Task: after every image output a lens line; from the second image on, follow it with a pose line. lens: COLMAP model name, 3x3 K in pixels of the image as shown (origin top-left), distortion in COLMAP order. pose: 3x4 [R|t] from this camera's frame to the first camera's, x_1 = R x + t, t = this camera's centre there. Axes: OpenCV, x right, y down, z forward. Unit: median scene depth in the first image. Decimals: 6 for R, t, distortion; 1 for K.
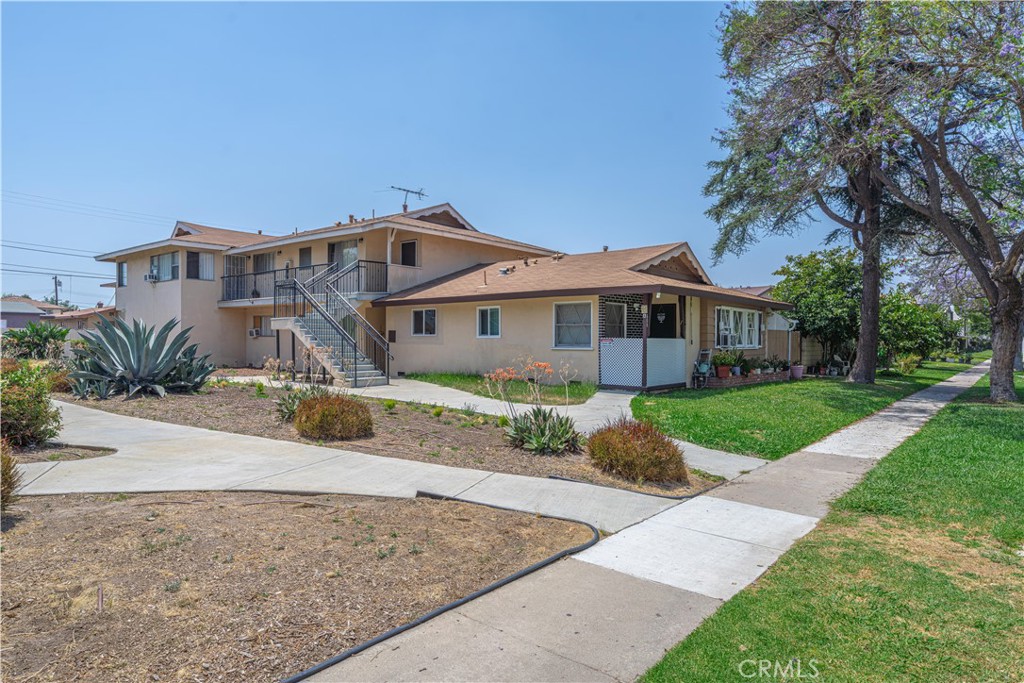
lens RADIAL K [[613.7, 0, 514.6], [0, 613.7, 342.2], [0, 0, 1]] dist [-0.002748, -0.000401]
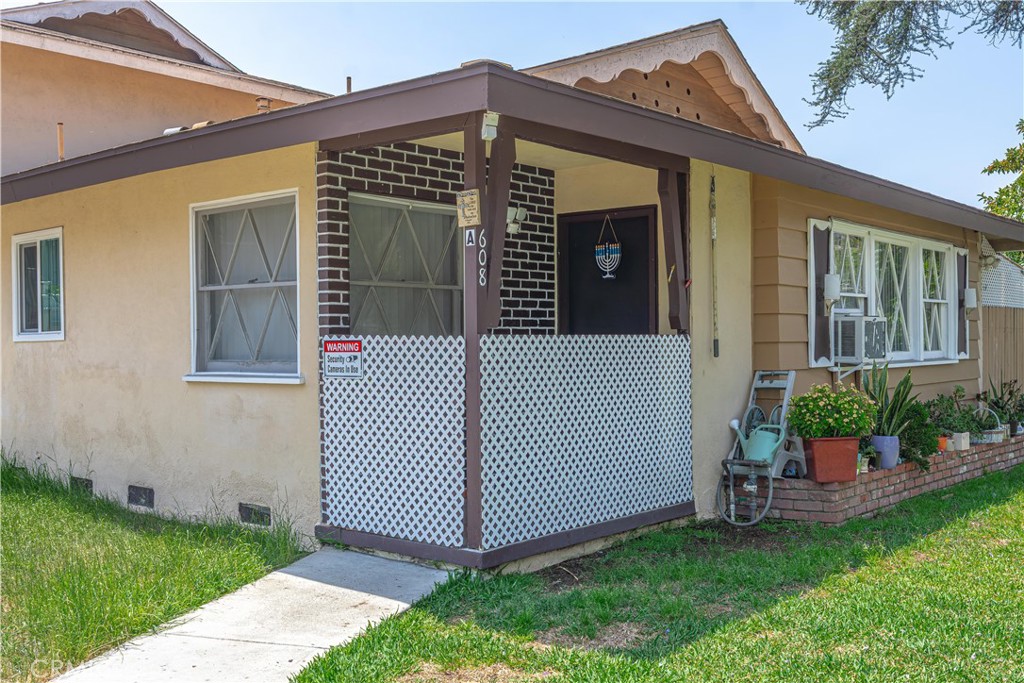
lens RADIAL K [[1045.9, 0, 513.2], [0, 1045.9, 339.8], [0, 0, 1]] dist [0.005970, 0.000000]
pose [[0.999875, -0.012225, -0.010017, 0.169849], [0.012180, 0.999915, -0.004551, -0.002167], [0.010072, 0.004428, 0.999939, 0.449740]]
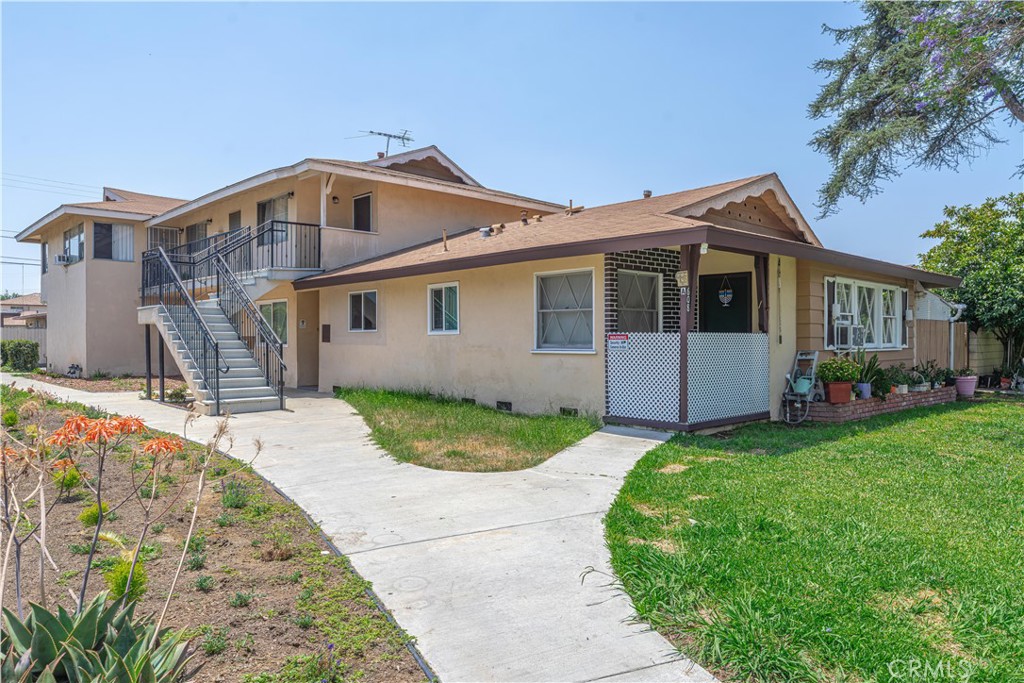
lens RADIAL K [[690.5, 0, 511.8], [0, 690.5, 341.4], [0, 0, 1]] dist [-0.001544, 0.012580]
pose [[0.992463, -0.004503, -0.122462, 0.100477], [0.004509, 0.999990, -0.000231, 0.000489], [0.122462, -0.000322, 0.992473, 0.280984]]
